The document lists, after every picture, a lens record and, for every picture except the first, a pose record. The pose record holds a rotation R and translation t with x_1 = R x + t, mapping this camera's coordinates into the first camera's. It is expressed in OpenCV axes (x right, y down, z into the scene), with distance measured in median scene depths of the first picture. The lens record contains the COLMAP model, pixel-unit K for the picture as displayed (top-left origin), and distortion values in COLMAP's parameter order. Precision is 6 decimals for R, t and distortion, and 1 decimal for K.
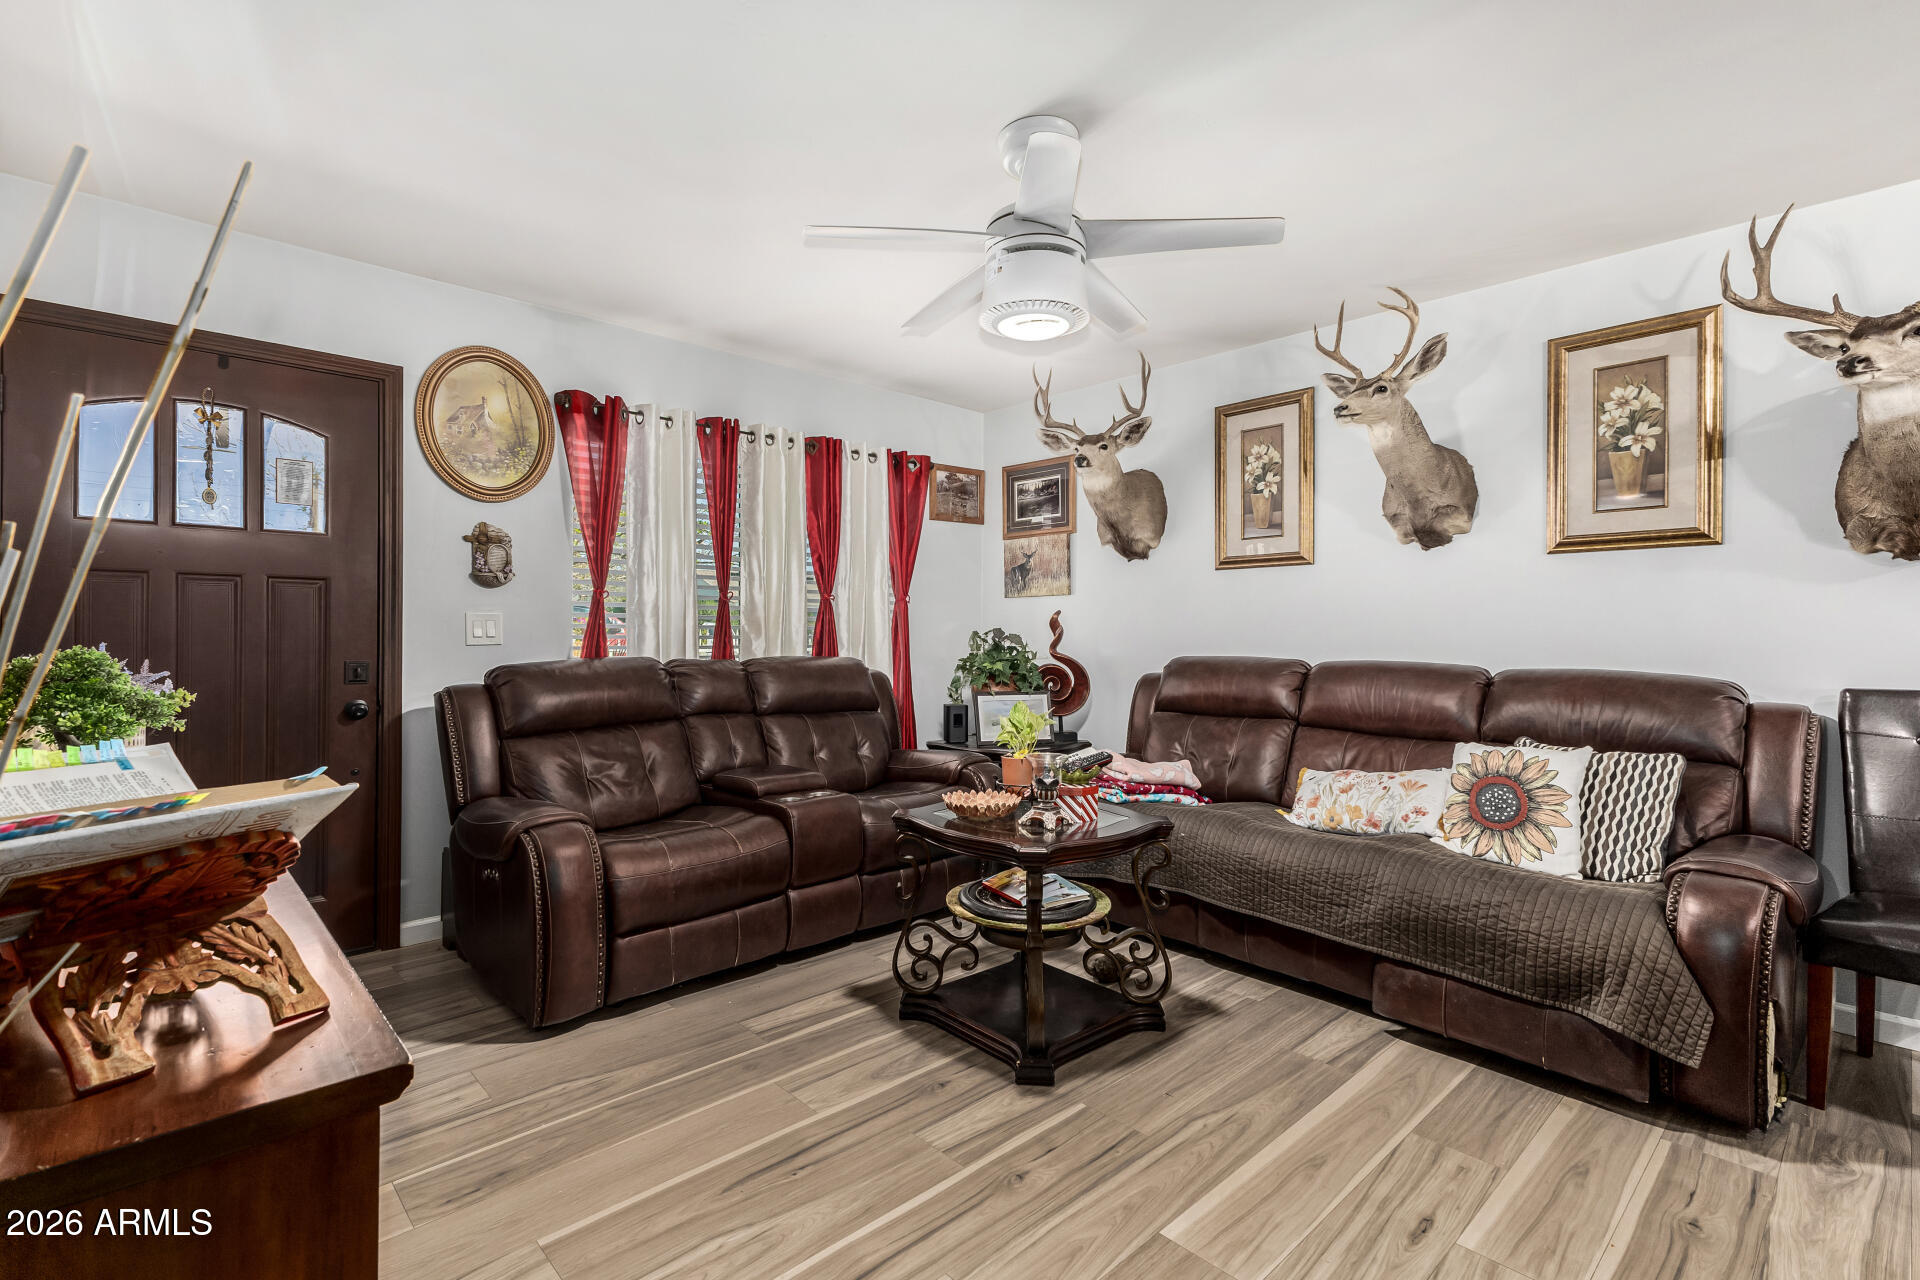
lens RADIAL K [[829.6, 0, 957.9], [0, 829.6, 641.1], [0, 0, 1]] dist [0.014745, -0.001283]
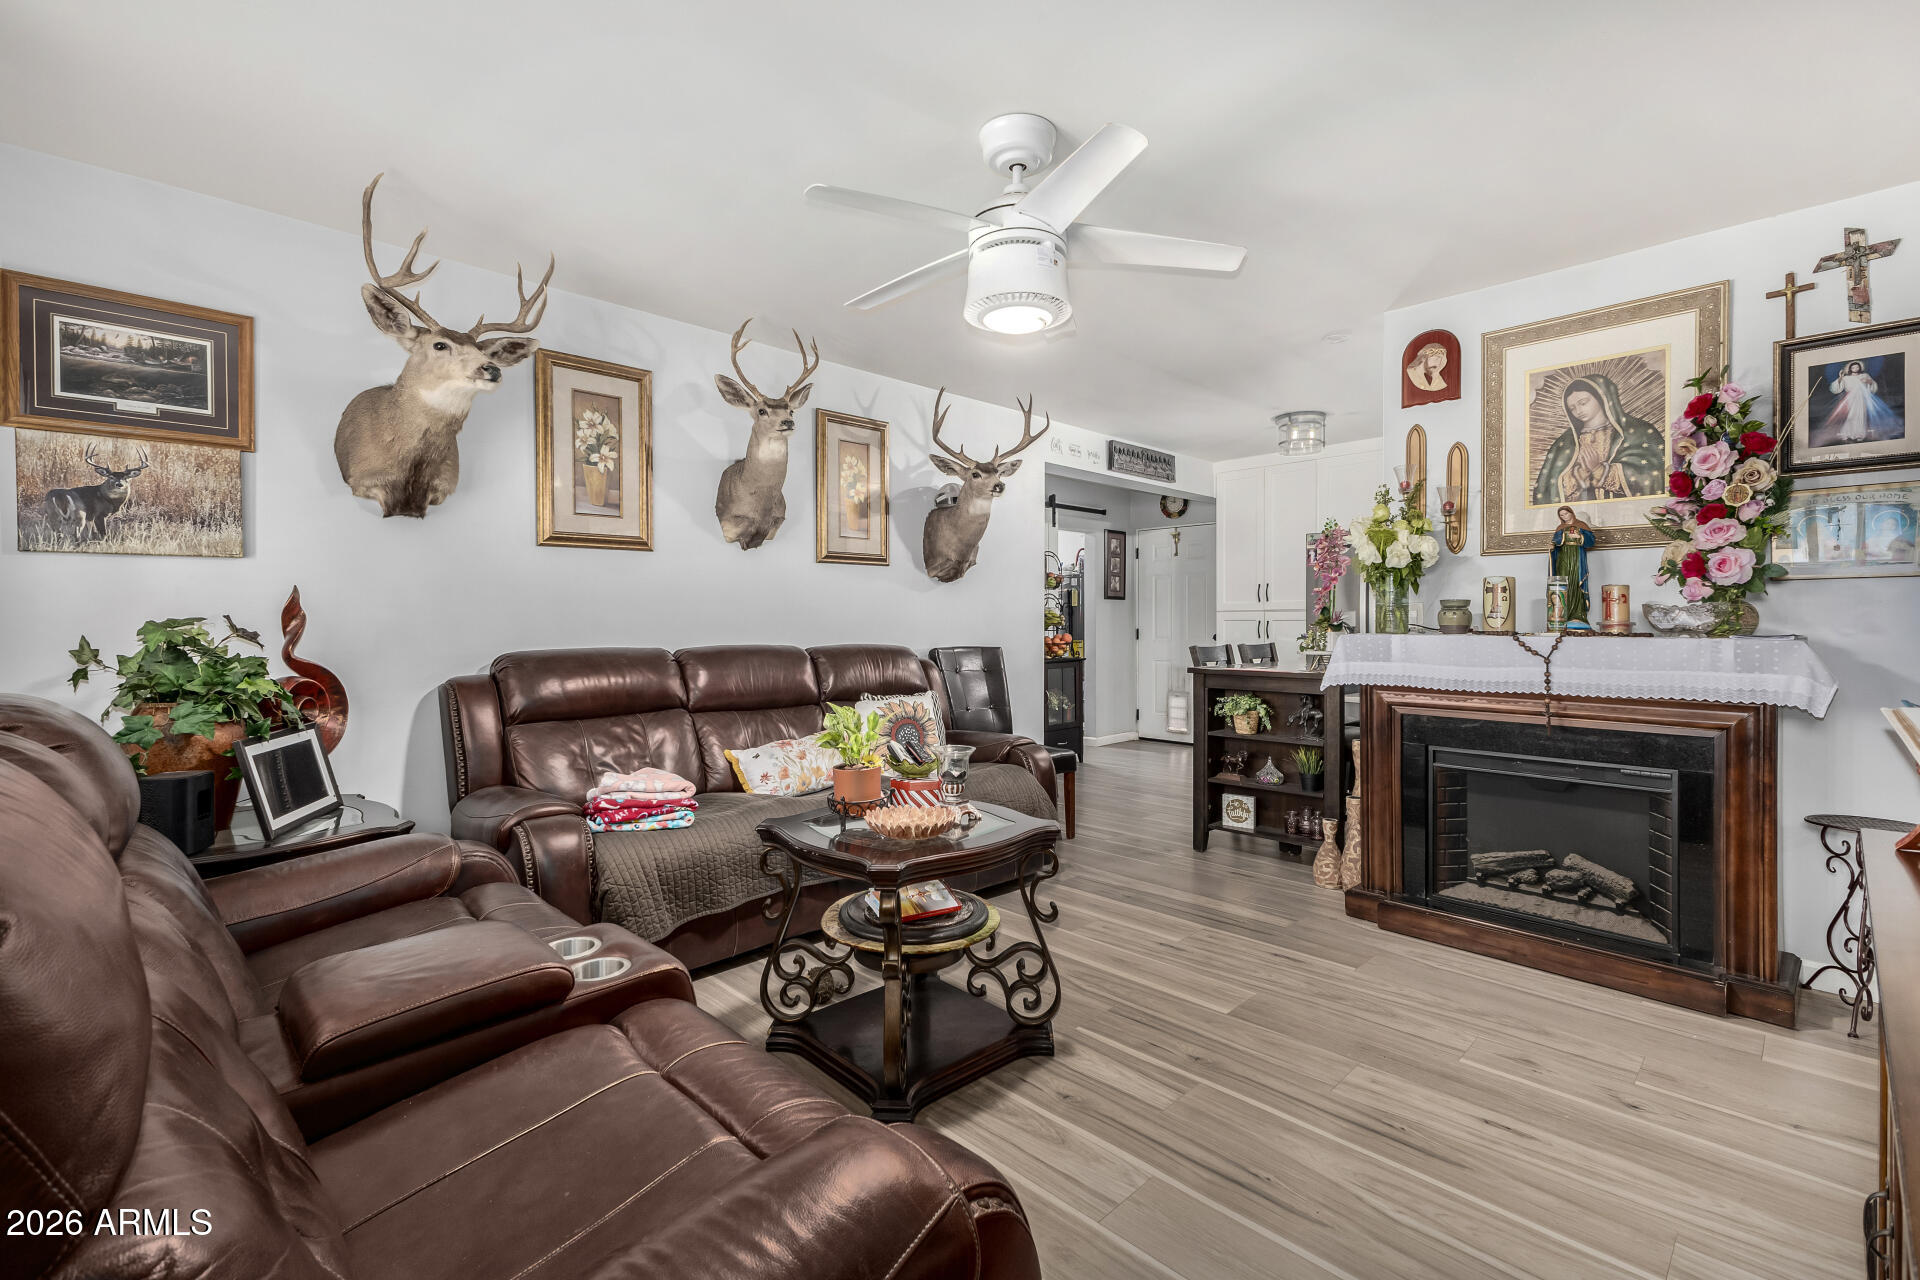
lens RADIAL K [[829.6, 0, 974.1], [0, 829.6, 611.1], [0, 0, 1]] dist [0.014745, -0.001283]
pose [[0.006400, -0.000922, 0.999979, -0.532241], [0.008292, 0.999965, 0.000869, -0.018469], [-0.999945, 0.008286, 0.006408, 0.587828]]
